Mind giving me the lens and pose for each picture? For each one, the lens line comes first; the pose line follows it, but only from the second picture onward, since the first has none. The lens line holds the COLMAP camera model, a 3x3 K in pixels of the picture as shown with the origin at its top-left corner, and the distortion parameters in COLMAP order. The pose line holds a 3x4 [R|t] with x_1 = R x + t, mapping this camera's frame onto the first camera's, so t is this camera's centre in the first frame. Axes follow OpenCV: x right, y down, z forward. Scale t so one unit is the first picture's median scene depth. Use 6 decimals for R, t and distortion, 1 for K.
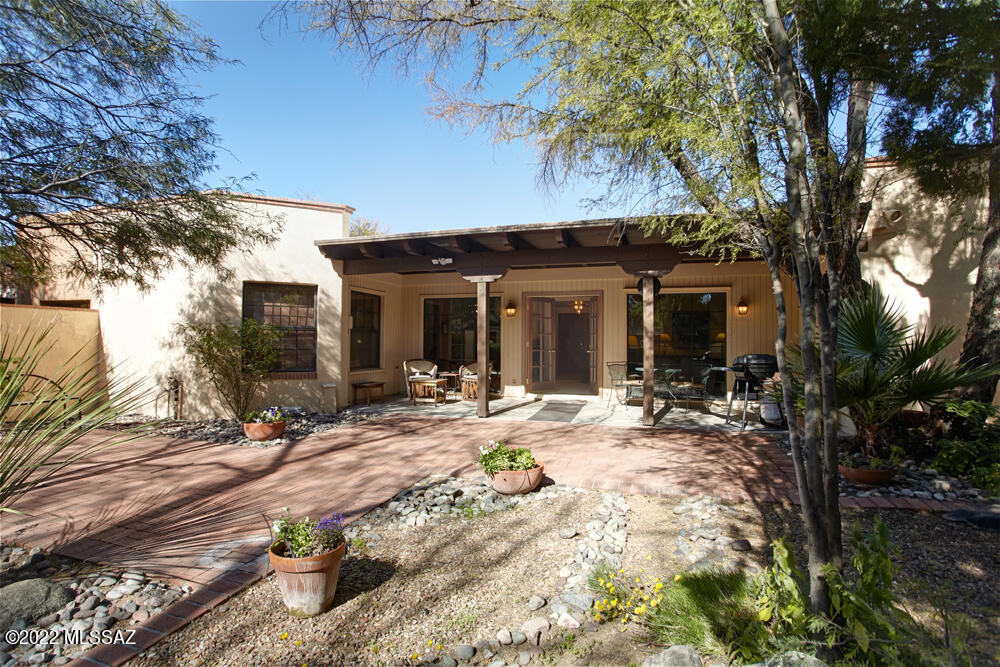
lens RADIAL K [[486.6, 0, 495.2], [0, 486.6, 336.5], [0, 0, 1]] dist [-0.085678, 0.045331]
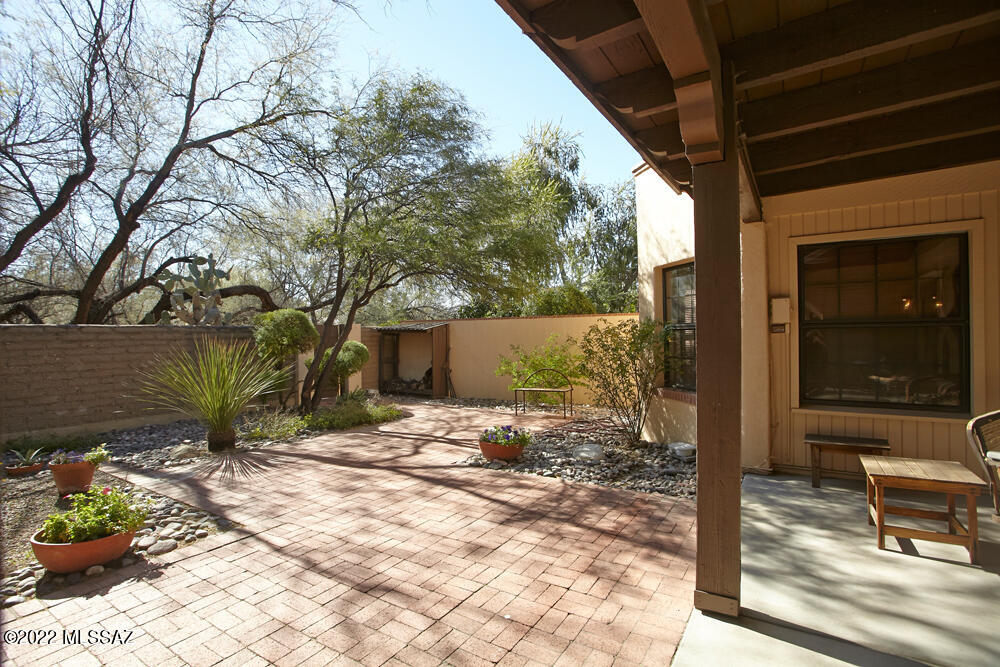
lens RADIAL K [[486.6, 0, 495.2], [0, 486.6, 336.5], [0, 0, 1]] dist [-0.085678, 0.045331]
pose [[-0.297818, -0.008068, -0.954588, 0.282713], [0.005545, 0.999933, -0.010181, -0.000574], [0.954606, -0.008325, -0.297754, 0.933648]]
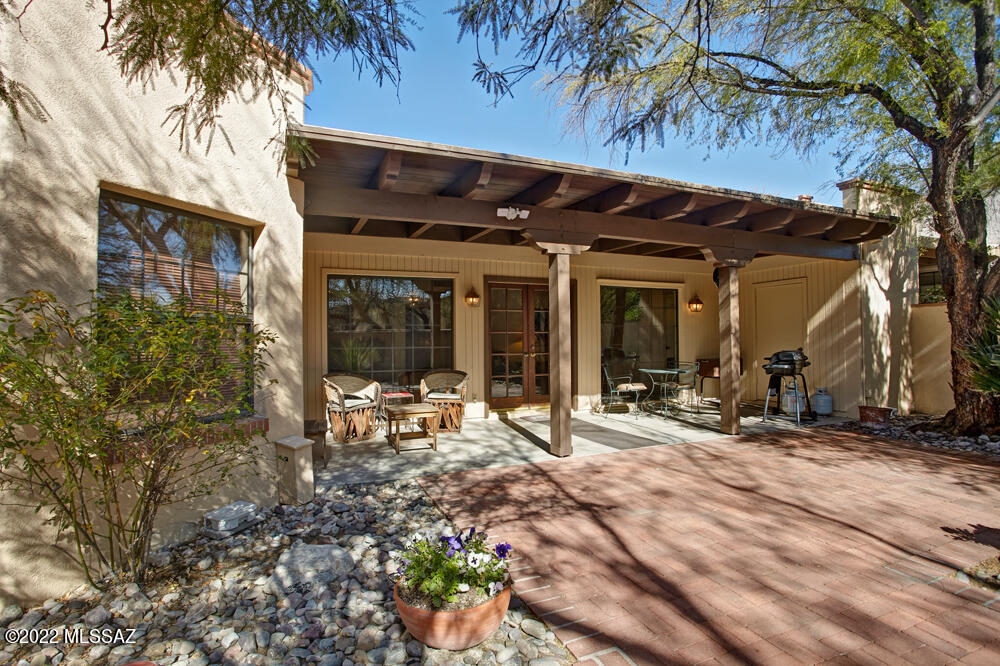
lens RADIAL K [[495.2, 0, 500.0], [0, 495.2, 333.0], [0, 0, 1]] dist [-0.028255, -0.000390]
pose [[0.773979, 0.000274, 0.633211, -0.523325], [0.004789, 0.999969, -0.006285, 0.002966], [-0.633193, 0.007897, 0.773954, 0.520233]]
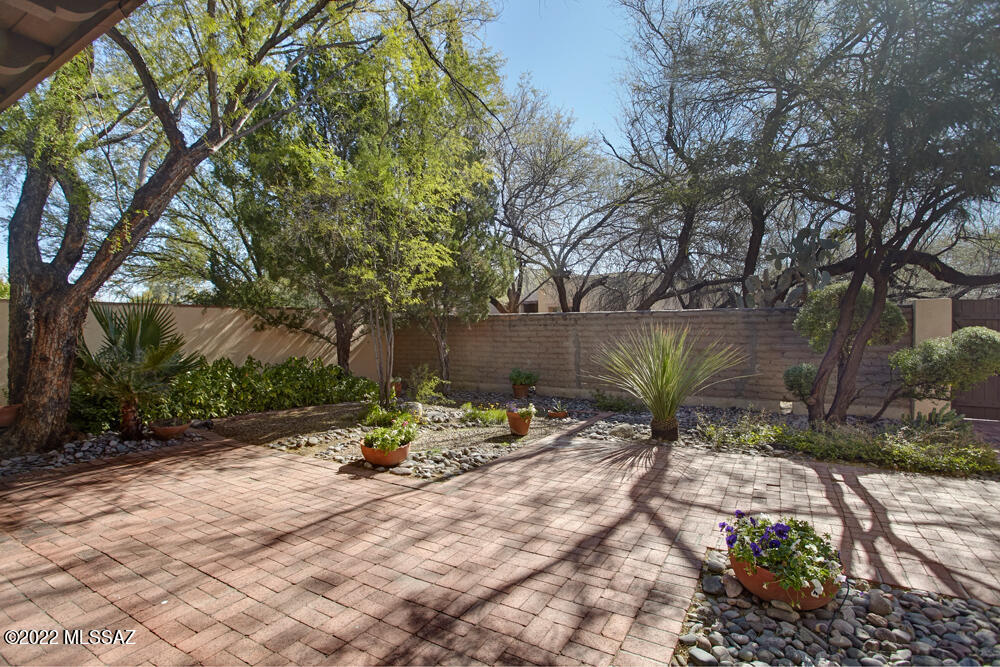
lens RADIAL K [[486.6, 0, 495.2], [0, 486.6, 336.5], [0, 0, 1]] dist [-0.085678, 0.045331]
pose [[-0.965318, -0.008646, 0.260934, -0.269236], [-0.000303, 0.999488, 0.031996, -0.012096], [-0.261077, 0.030807, -0.964826, 1.079420]]
